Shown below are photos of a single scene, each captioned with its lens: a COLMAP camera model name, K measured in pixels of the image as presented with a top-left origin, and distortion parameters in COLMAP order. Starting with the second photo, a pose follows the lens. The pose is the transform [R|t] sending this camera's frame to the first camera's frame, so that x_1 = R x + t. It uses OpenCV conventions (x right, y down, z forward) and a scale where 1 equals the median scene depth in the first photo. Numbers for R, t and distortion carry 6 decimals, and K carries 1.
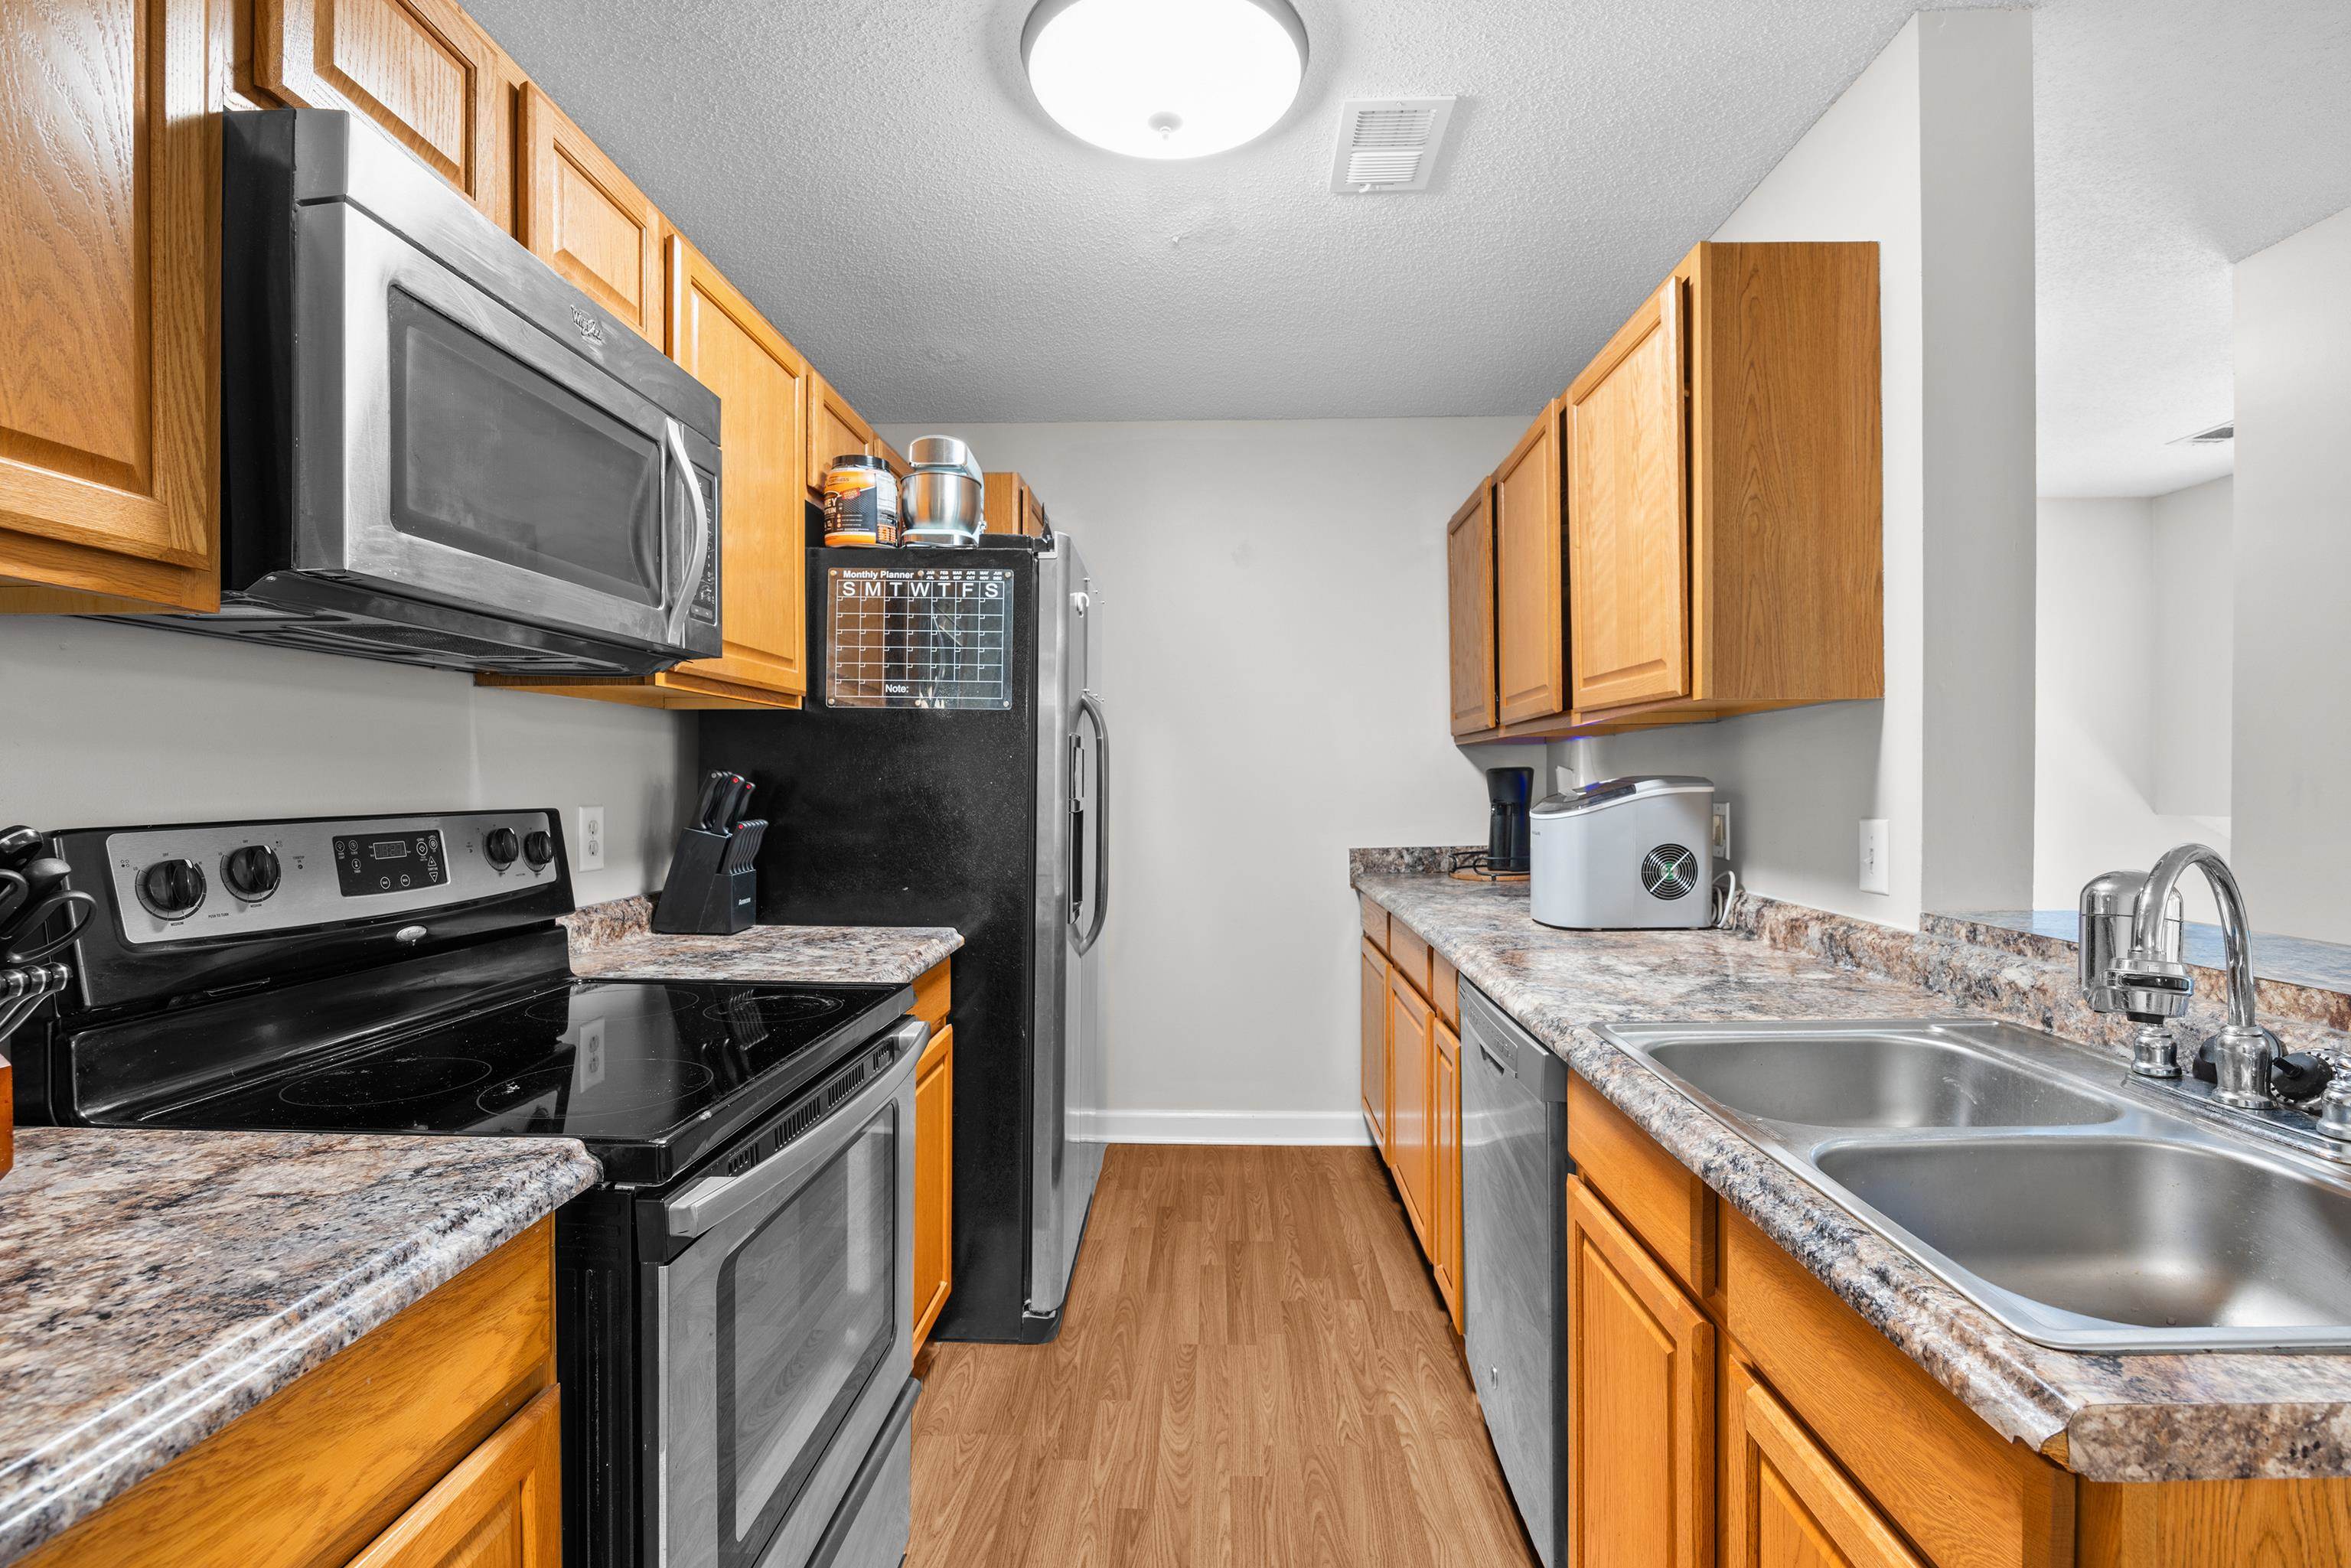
lens RADIAL K [[1088.1, 0, 1177.2], [0, 1088.1, 788.3], [0, 0, 1]] dist [-0.018806, 0.003429]
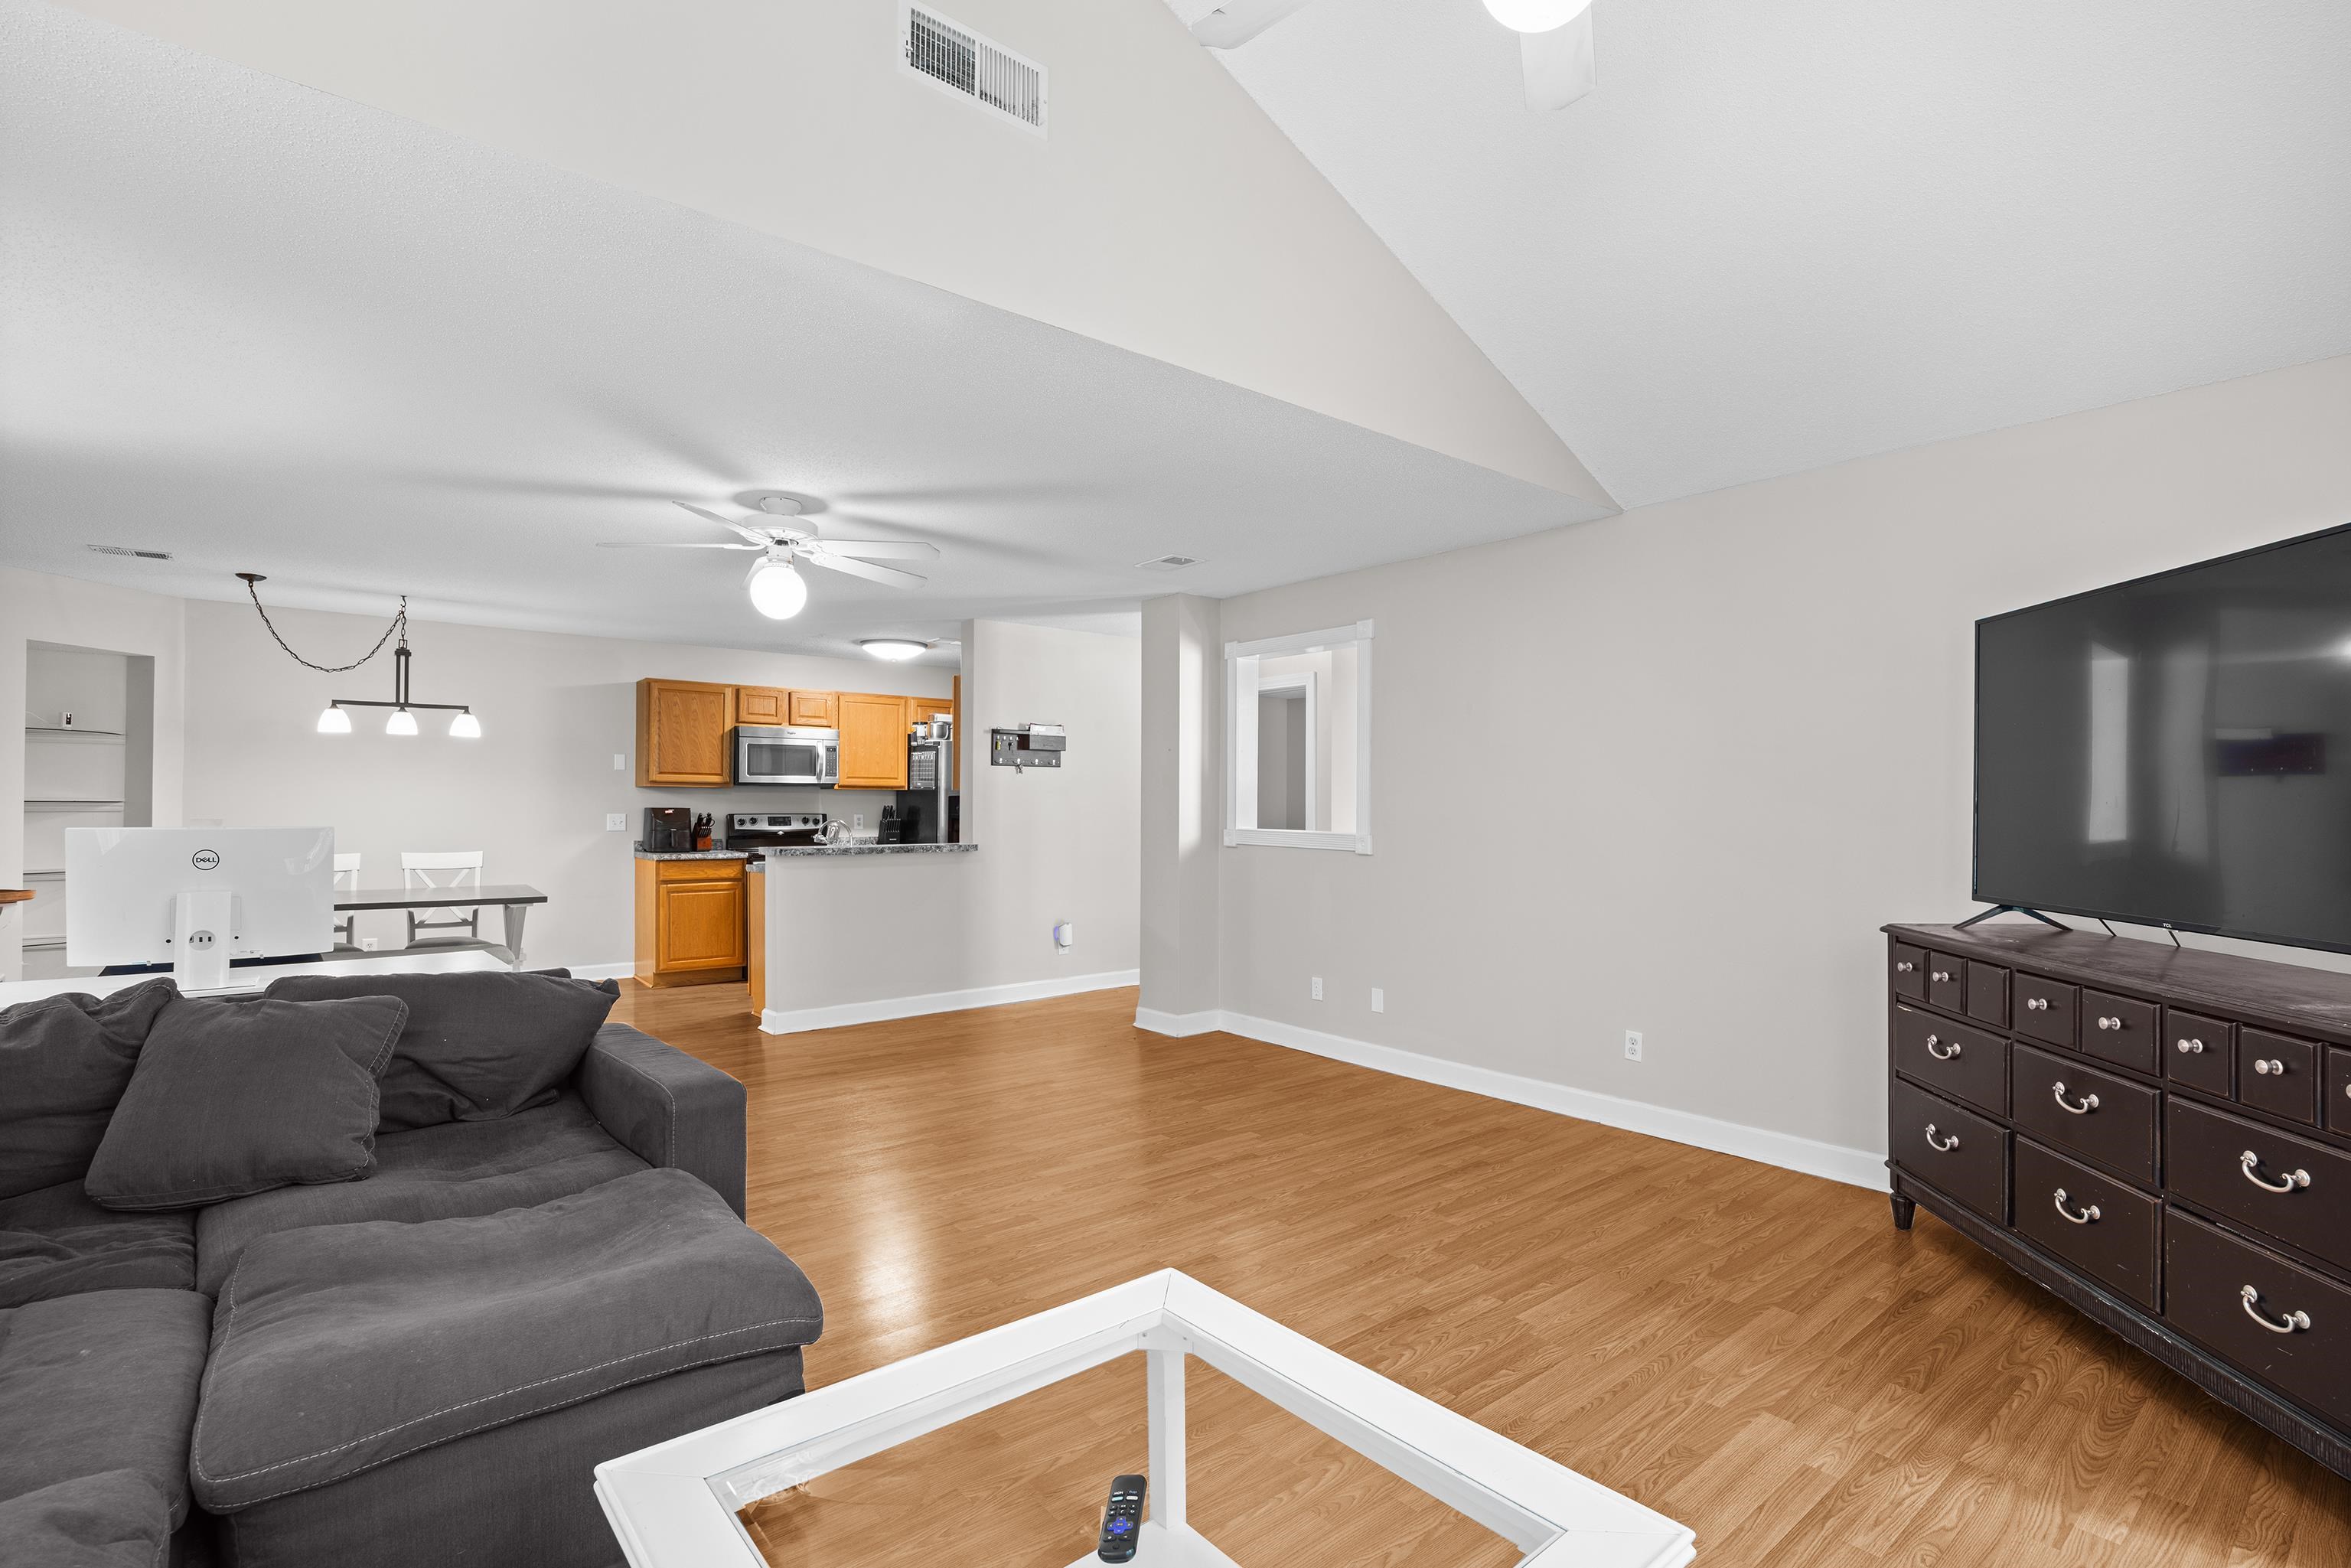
lens RADIAL K [[1088.1, 0, 1177.2], [0, 1088.1, 788.3], [0, 0, 1]] dist [-0.018806, 0.003429]
pose [[0.656612, -0.004929, -0.754212, 4.083462], [-0.012367, 0.999774, -0.017301, -0.030356], [0.754127, 0.020687, 0.656403, -1.017409]]
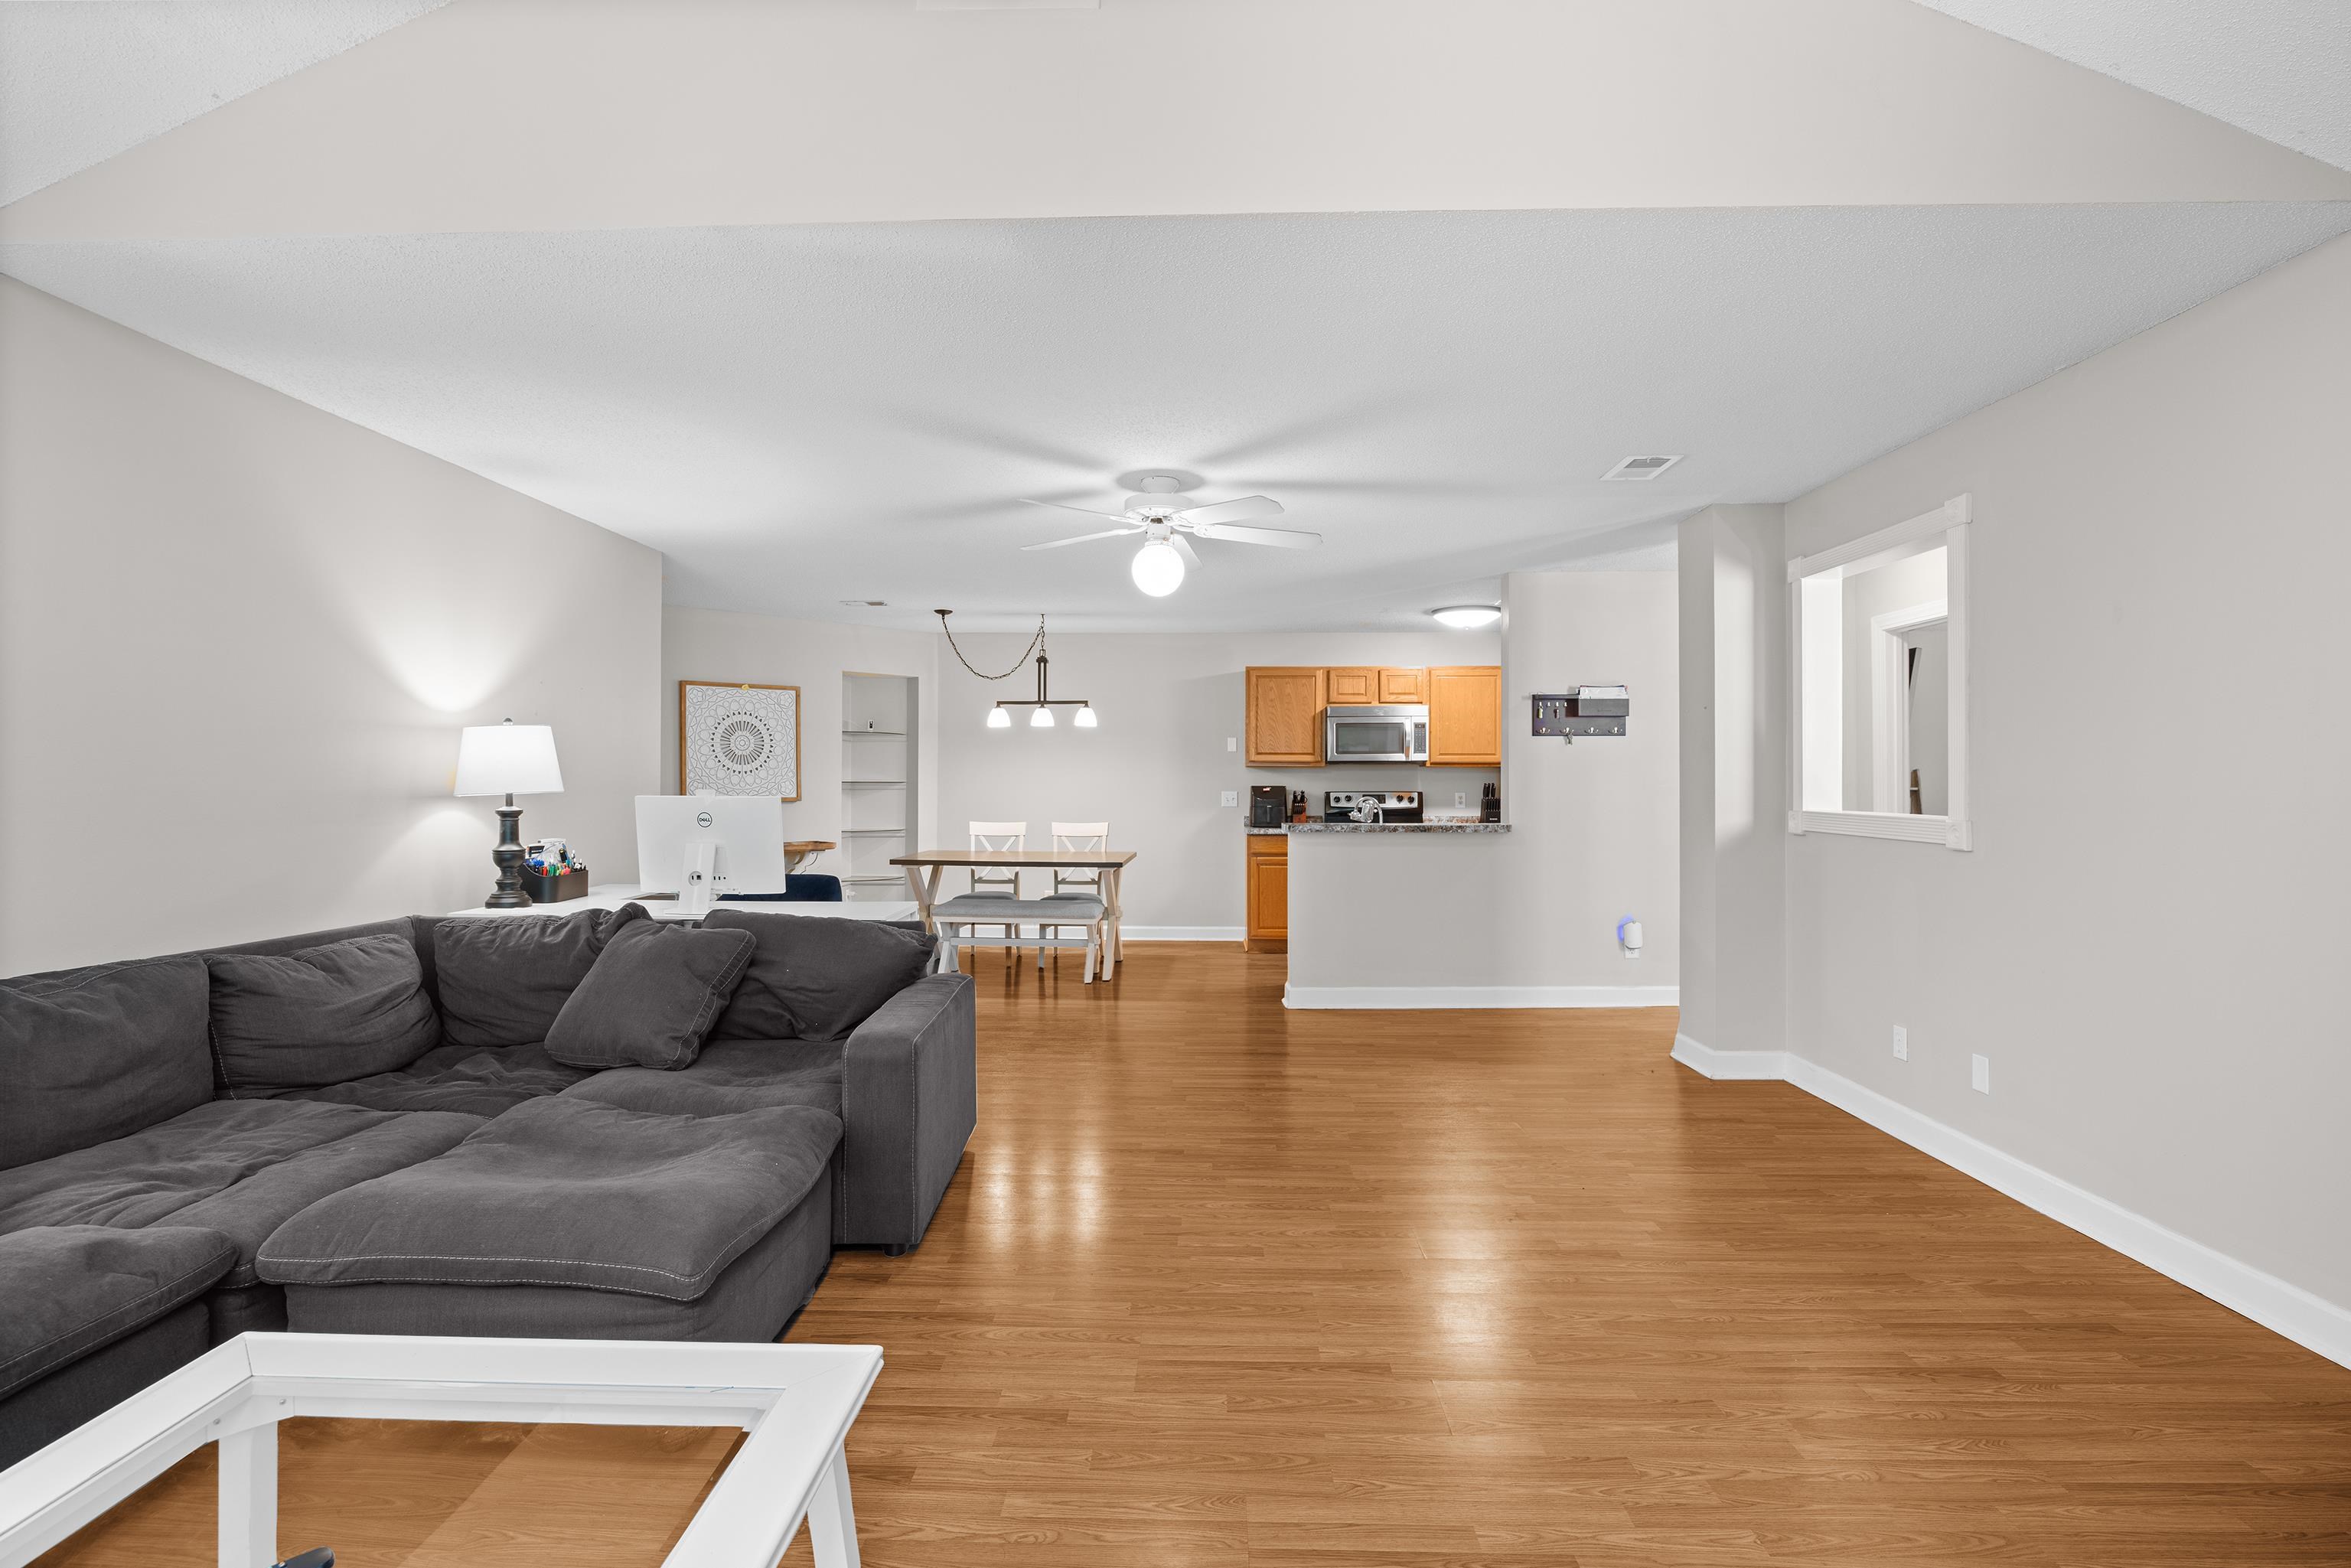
lens RADIAL K [[1079.3, 0, 1174.8], [0, 1079.3, 771.1], [0, 0, 1]] dist [-0.015586, 0.000807]
pose [[-0.001415, -0.008443, -0.999963, 4.116648], [-0.008405, 0.999929, -0.008431, -0.022885], [0.999964, 0.008393, -0.001486, -0.099206]]
